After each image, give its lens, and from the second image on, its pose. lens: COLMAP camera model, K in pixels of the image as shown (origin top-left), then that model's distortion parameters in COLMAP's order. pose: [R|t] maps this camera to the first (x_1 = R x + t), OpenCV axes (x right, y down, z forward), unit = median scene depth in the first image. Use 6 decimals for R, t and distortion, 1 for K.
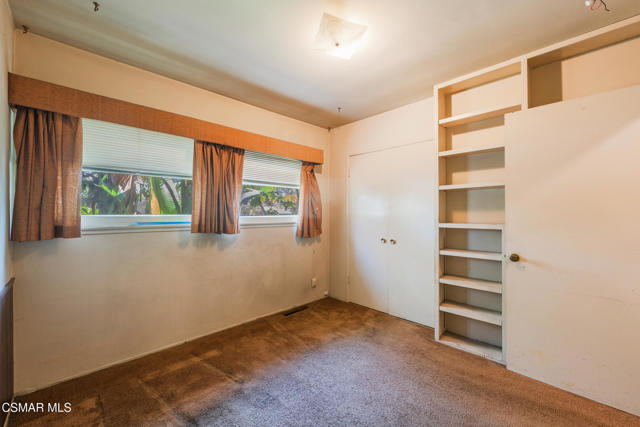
lens RADIAL K [[257.3, 0, 321.6], [0, 257.3, 210.2], [0, 0, 1]] dist [-0.000893, -0.000884]
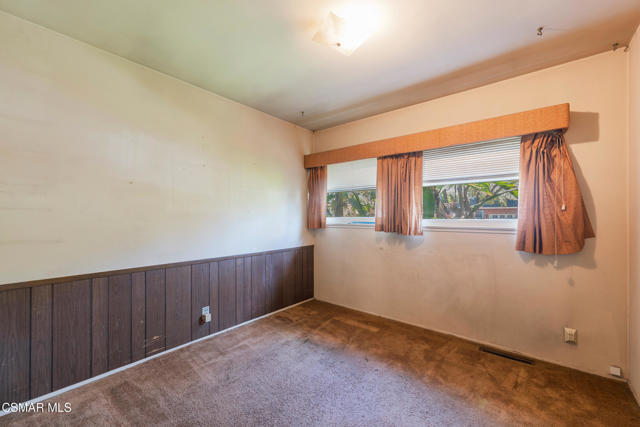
lens RADIAL K [[257.3, 0, 321.1], [0, 257.3, 215.4], [0, 0, 1]] dist [-0.000893, -0.000884]
pose [[0.107055, -0.009626, -0.994206, 0.648633], [0.008851, 0.999923, -0.008729, 0.017058], [0.994214, -0.007865, 0.107132, 0.518832]]
